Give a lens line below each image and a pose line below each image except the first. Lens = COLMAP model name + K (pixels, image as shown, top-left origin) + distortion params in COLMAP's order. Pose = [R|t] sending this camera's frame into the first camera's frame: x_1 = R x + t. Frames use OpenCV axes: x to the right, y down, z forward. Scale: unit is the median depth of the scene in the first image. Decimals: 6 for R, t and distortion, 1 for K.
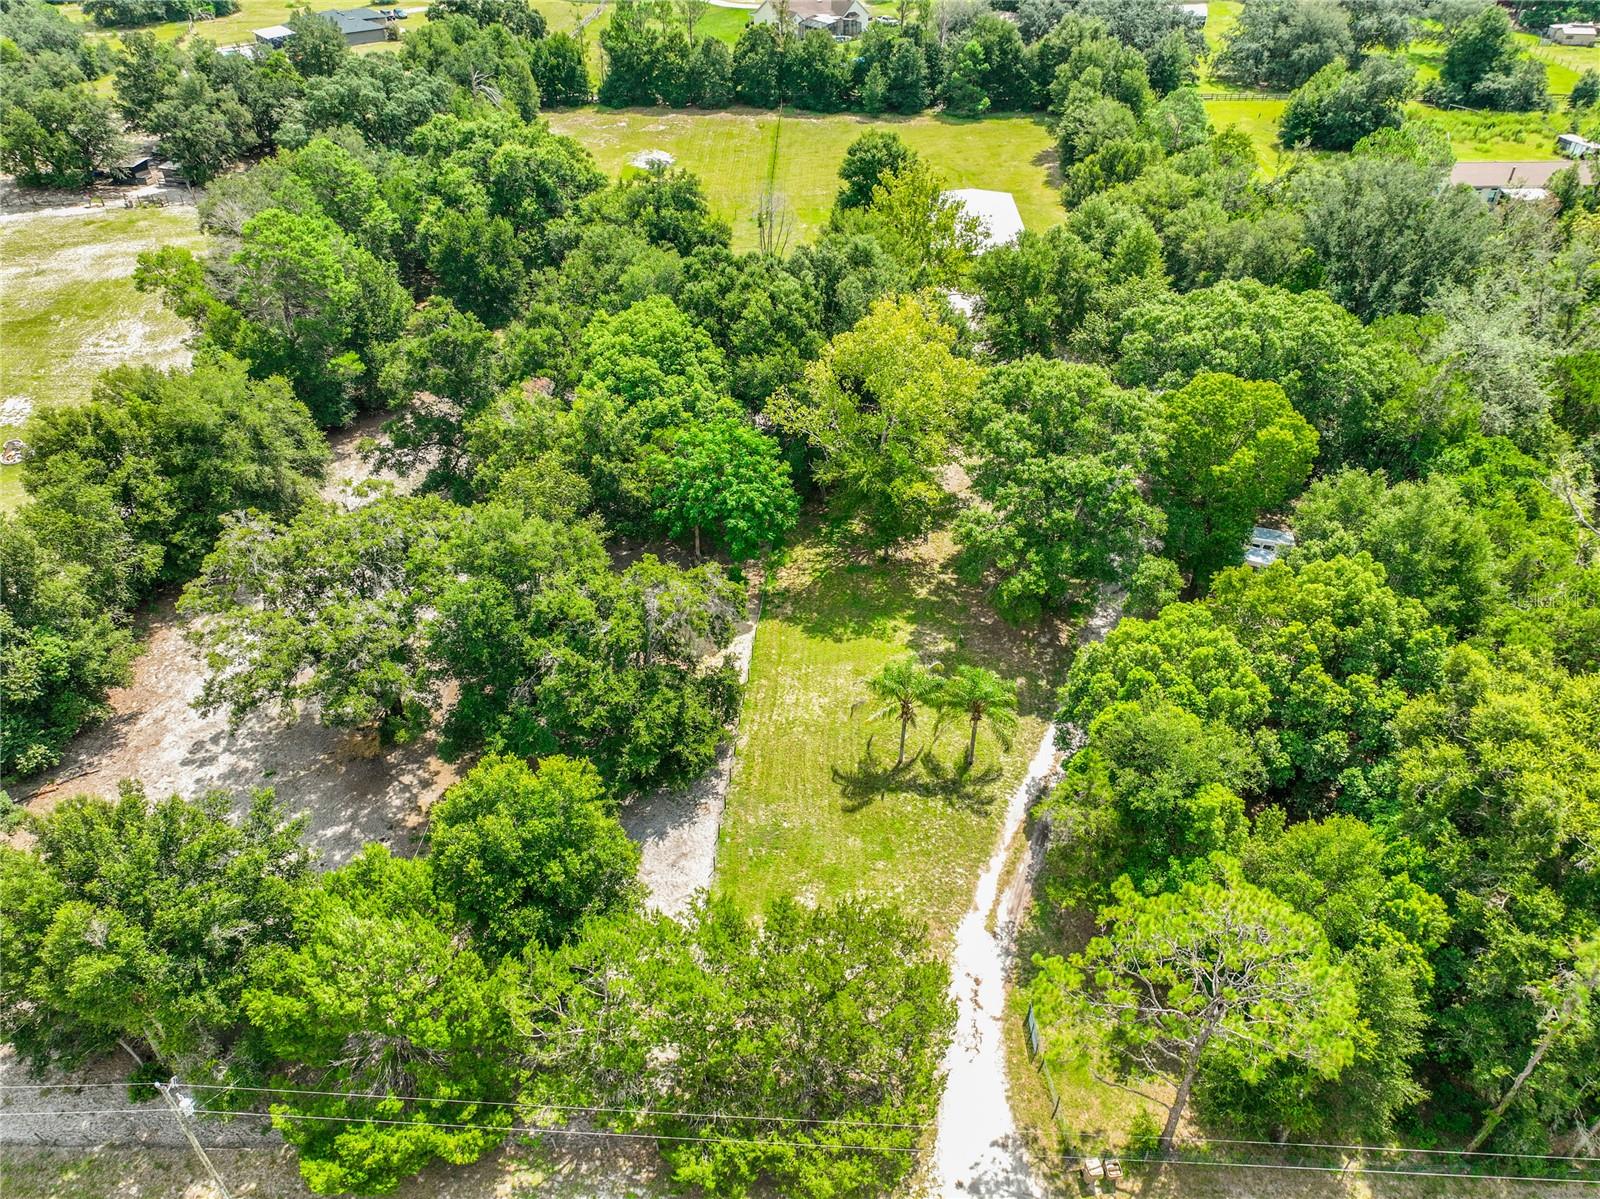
lens RADIAL K [[1129.8, 0, 811.5], [0, 1129.8, 593.0], [0, 0, 1]] dist [0.006041, -0.000800]
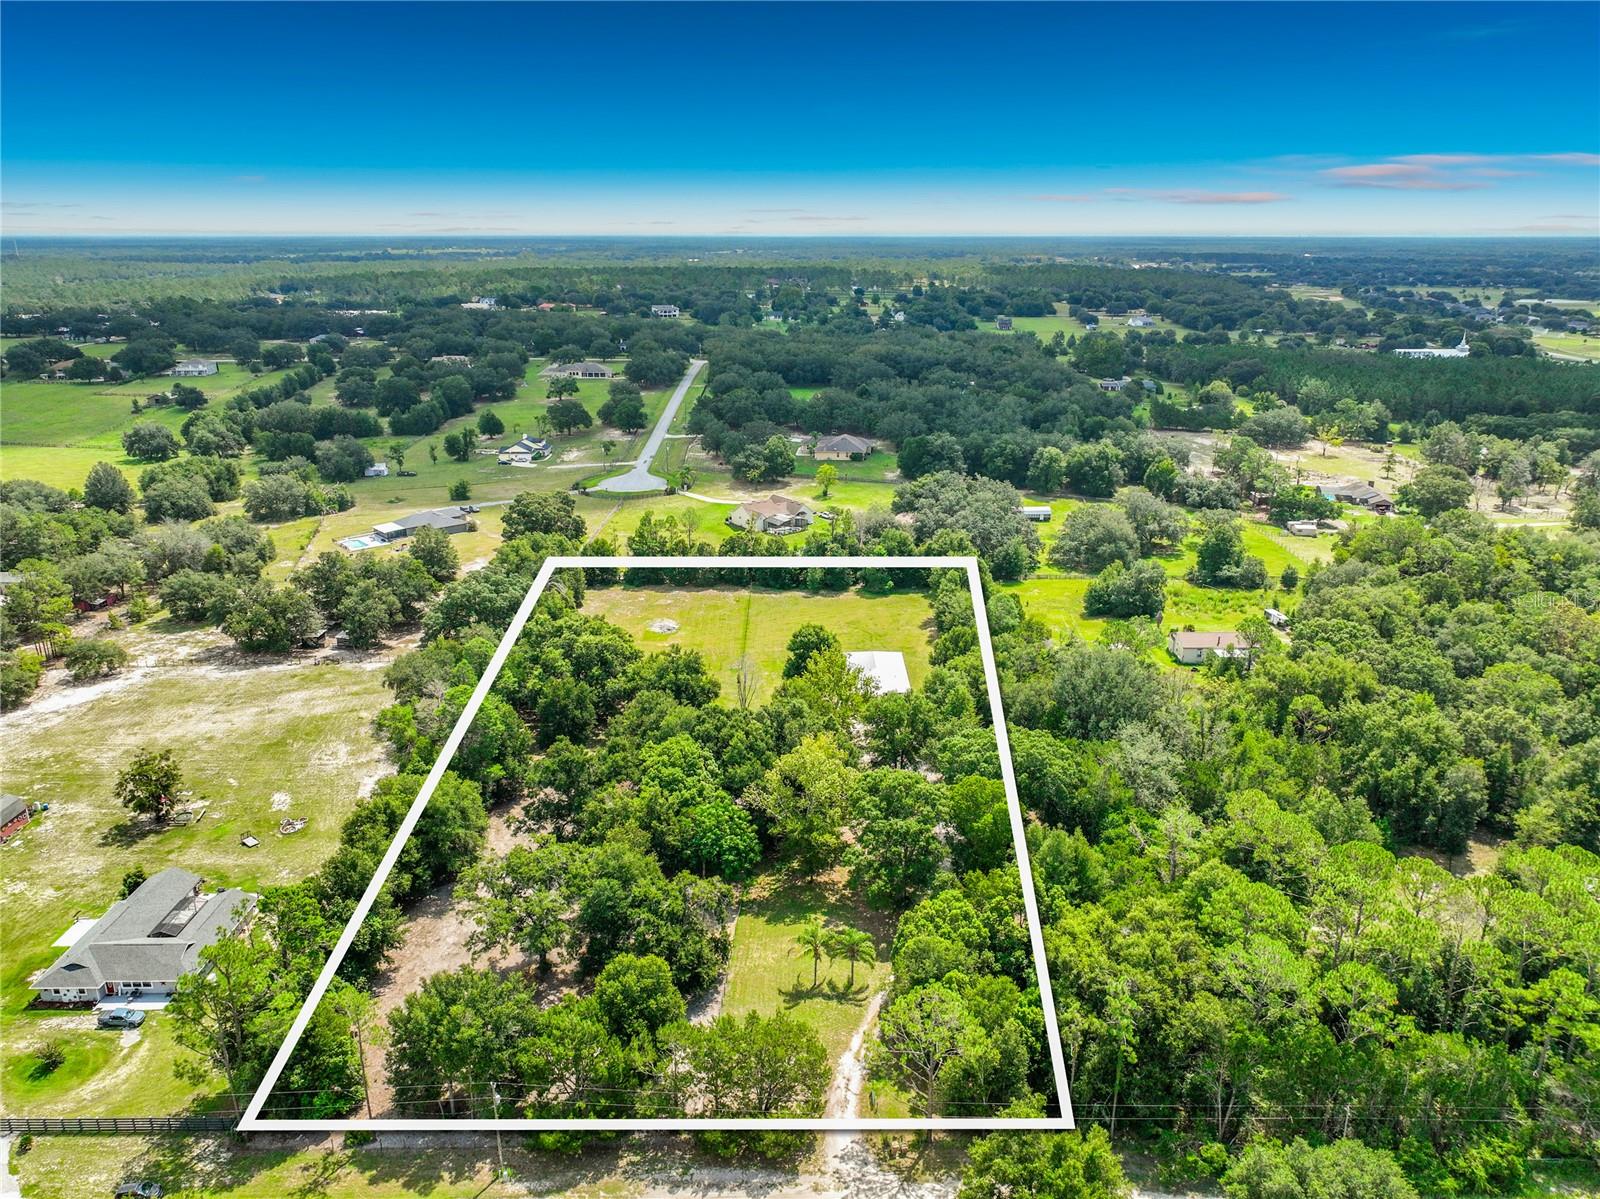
lens RADIAL K [[1129.8, 0, 799.6], [0, 1129.8, 600.1], [0, 0, 1]] dist [0.006041, -0.000800]
pose [[0.999801, -0.005905, 0.019065, 0.016433], [0.011750, 0.946287, -0.323113, 0.120385], [-0.016133, 0.323273, 0.946168, -0.776969]]
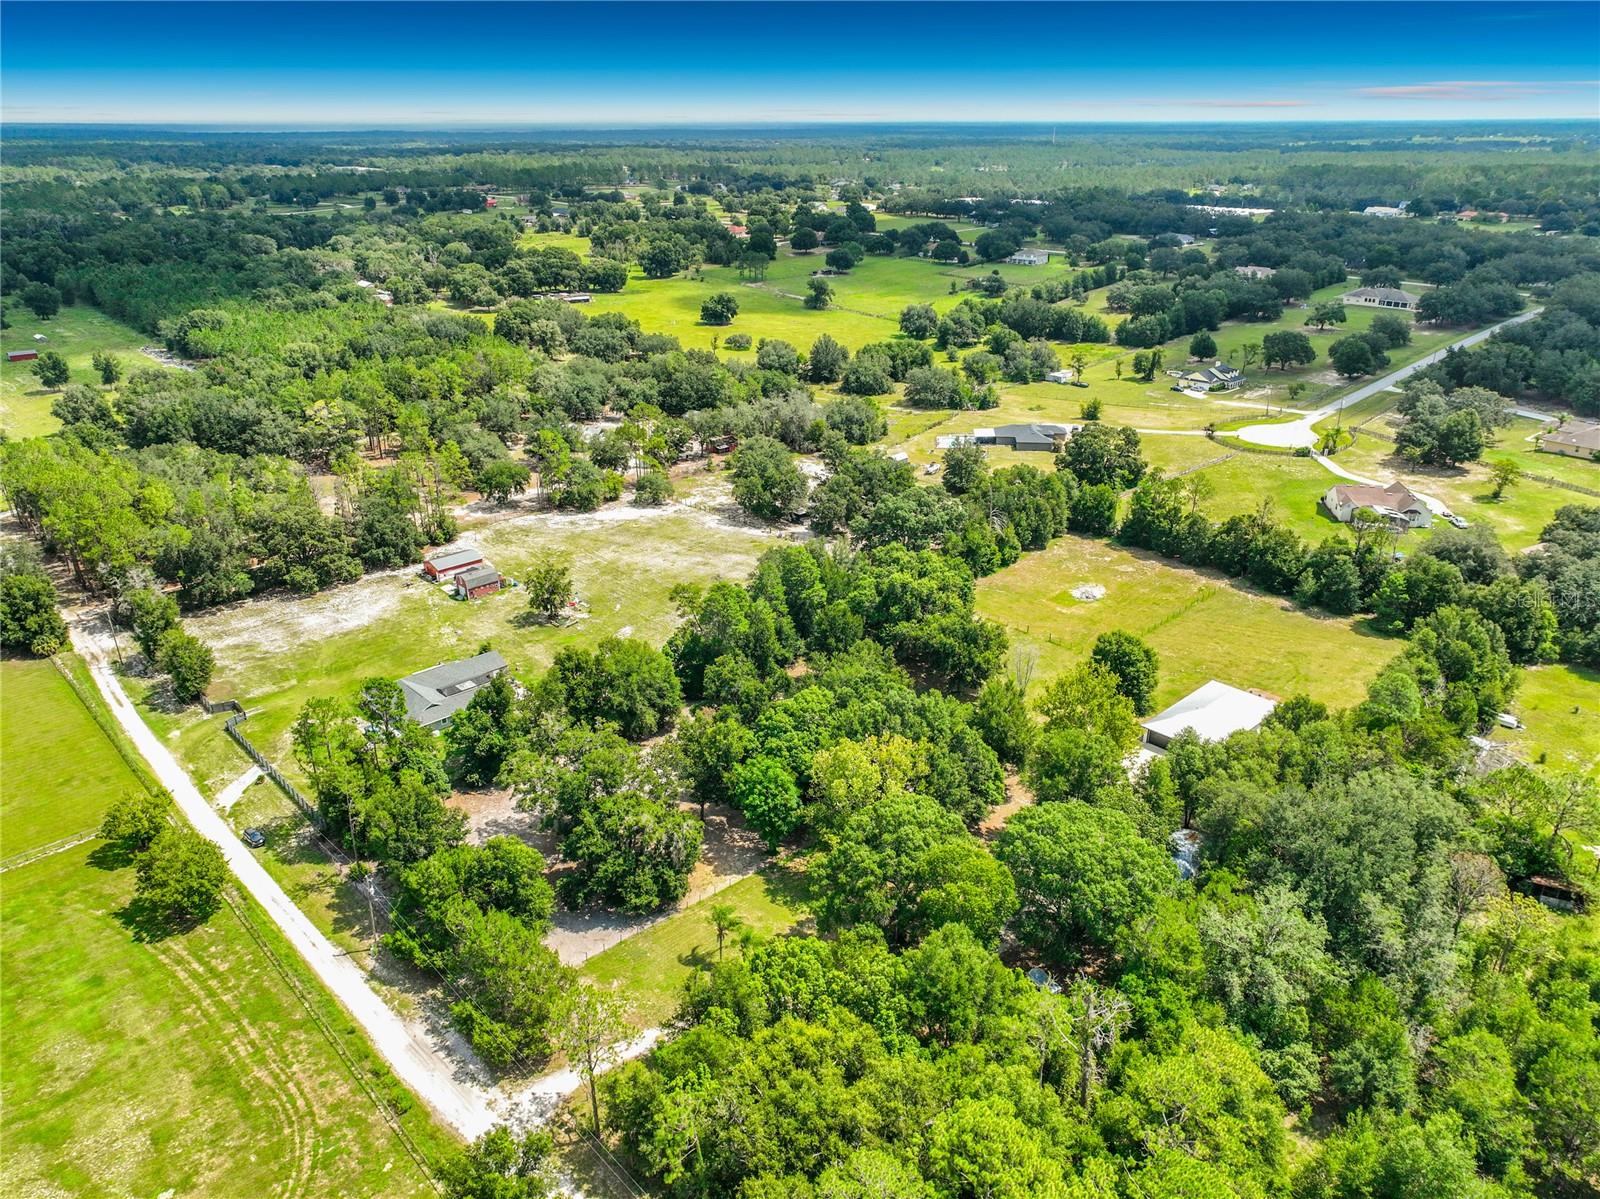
lens RADIAL K [[1129.8, 0, 800.3], [0, 1129.8, 599.4], [0, 0, 1]] dist [0.006041, -0.000800]
pose [[0.699789, 0.280535, -0.656959, 0.968167], [-0.429023, 0.900378, -0.072513, -0.244599], [0.571169, 0.332594, 0.750431, -0.401011]]
